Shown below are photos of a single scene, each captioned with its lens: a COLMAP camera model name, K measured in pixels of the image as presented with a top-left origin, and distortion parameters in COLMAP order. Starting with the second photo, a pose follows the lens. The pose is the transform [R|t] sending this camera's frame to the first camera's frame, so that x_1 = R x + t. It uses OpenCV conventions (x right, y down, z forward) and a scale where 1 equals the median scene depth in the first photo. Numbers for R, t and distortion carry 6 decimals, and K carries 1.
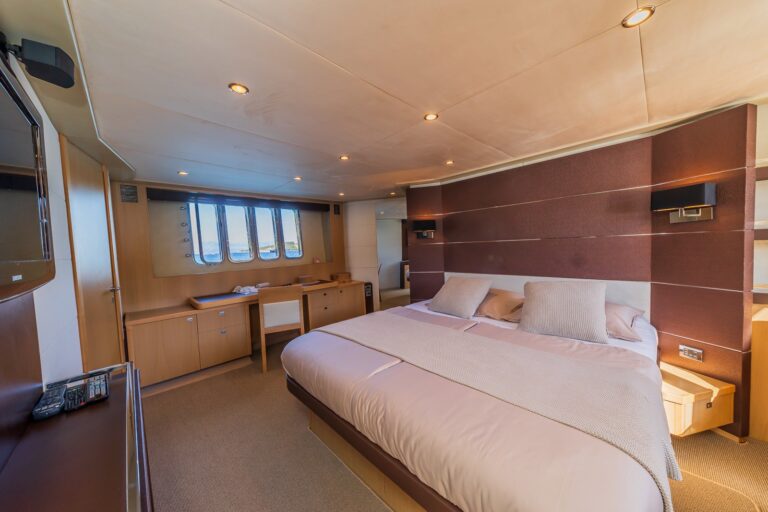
lens RADIAL K [[257.2, 0, 374.2], [0, 257.2, 256.8], [0, 0, 1]] dist [0.013666, -0.004530]
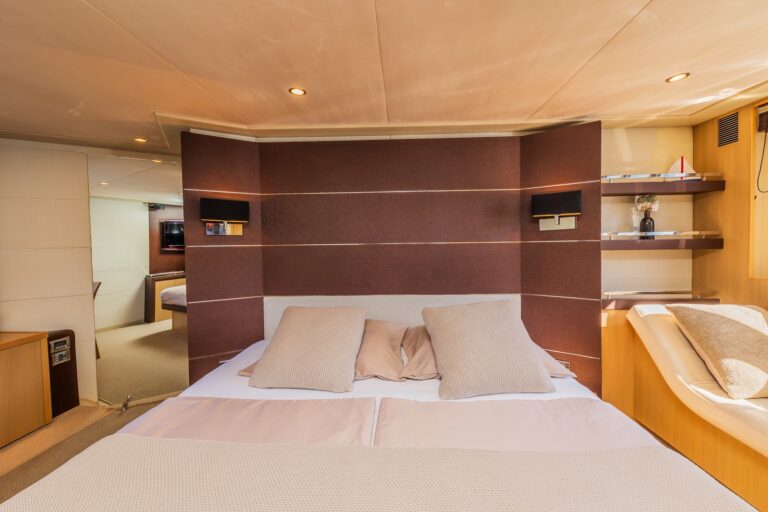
lens RADIAL K [[305.6, 0, 397.6], [0, 305.6, 252.5], [0, 0, 1]] dist [0.004195, 0.000163]
pose [[0.692023, 0.010449, 0.721799, -0.013040], [0.014608, 0.999488, -0.028475, -0.021557], [-0.721727, 0.030250, 0.691516, 0.503951]]
